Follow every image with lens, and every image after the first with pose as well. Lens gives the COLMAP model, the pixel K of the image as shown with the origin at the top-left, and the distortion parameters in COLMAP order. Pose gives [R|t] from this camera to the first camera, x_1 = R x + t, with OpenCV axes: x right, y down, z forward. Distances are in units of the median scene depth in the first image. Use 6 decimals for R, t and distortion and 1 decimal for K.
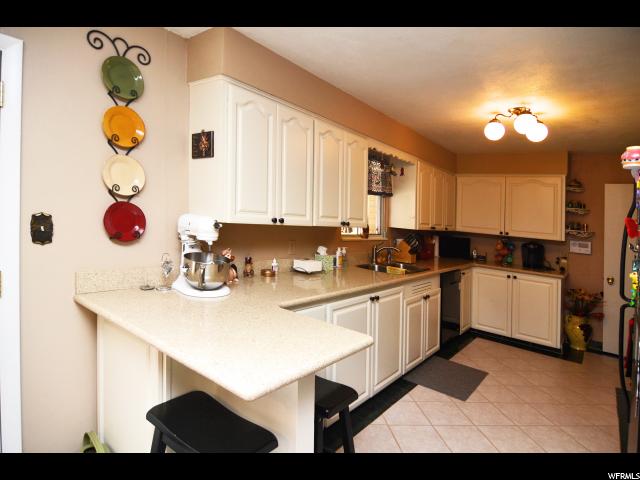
lens RADIAL K [[358.9, 0, 321.4], [0, 358.9, 241.6], [0, 0, 1]] dist [-0.001629, -0.000298]
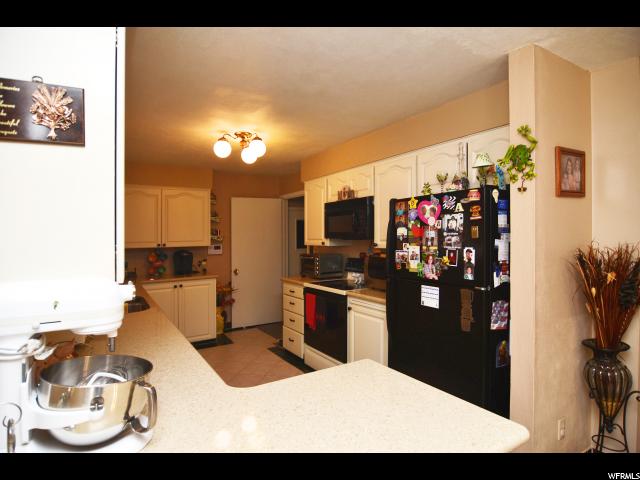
lens RADIAL K [[358.9, 0, 319.8], [0, 358.9, 237.5], [0, 0, 1]] dist [-0.001629, -0.000298]
pose [[0.345276, -0.092174, 0.933964, -0.410967], [0.119177, 0.991415, 0.053785, -0.069271], [-0.930903, 0.092737, 0.353297, 0.365151]]
